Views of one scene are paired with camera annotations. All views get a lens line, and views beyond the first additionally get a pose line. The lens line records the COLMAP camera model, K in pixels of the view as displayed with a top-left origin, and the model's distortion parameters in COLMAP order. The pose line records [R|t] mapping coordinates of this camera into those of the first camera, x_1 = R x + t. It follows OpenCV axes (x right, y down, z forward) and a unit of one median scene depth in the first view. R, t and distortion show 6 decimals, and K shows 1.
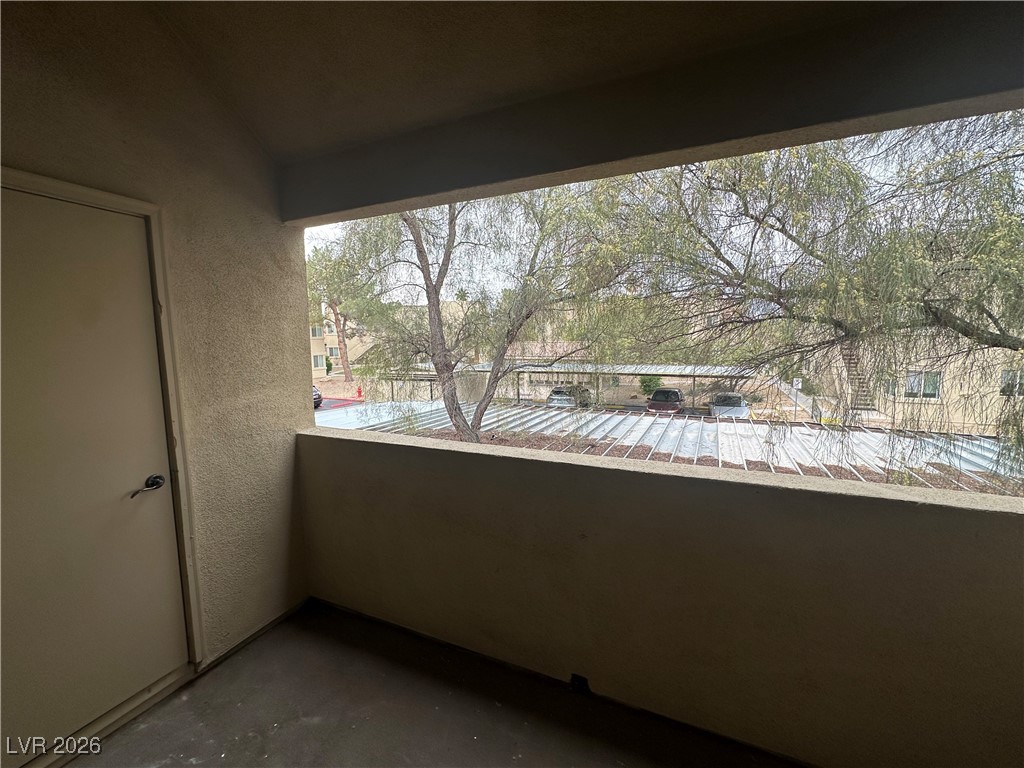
lens RADIAL K [[416.7, 0, 514.6], [0, 416.7, 385.2], [0, 0, 1]] dist [-0.000566, 0.000859]
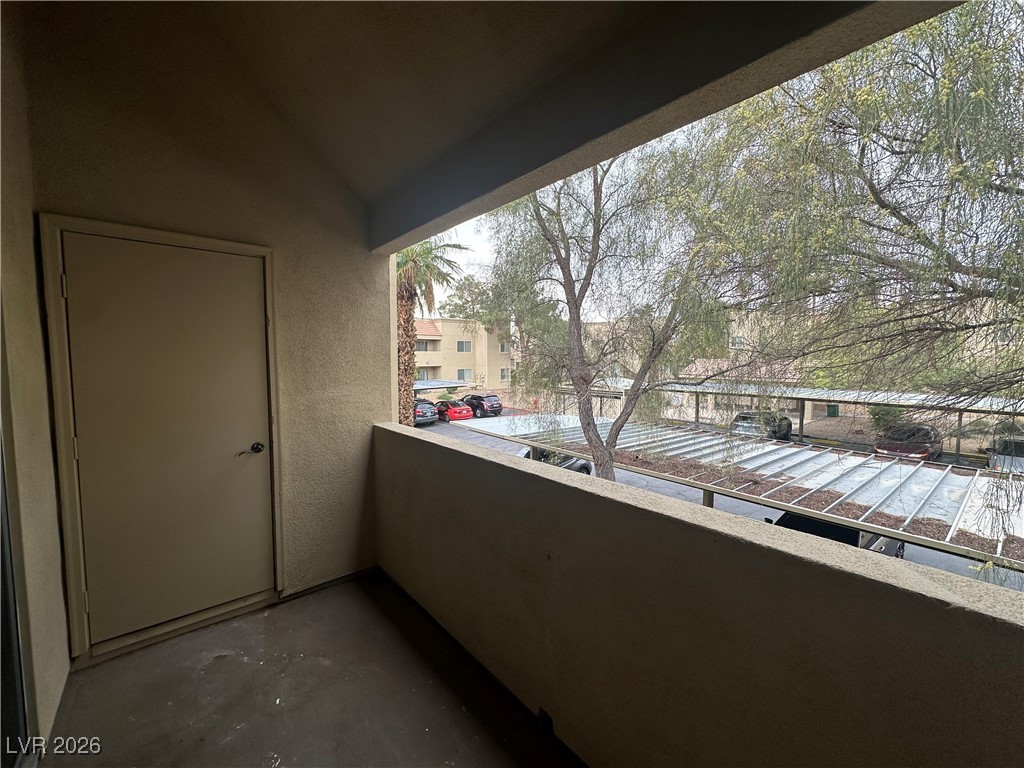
lens RADIAL K [[416.7, 0, 510.9], [0, 416.7, 385.6], [0, 0, 1]] dist [-0.000566, 0.000859]
pose [[0.898803, 0.043280, -0.436212, 0.116200], [-0.060467, 0.997842, -0.025587, 0.003257], [0.434163, 0.049374, 0.899480, 0.028515]]
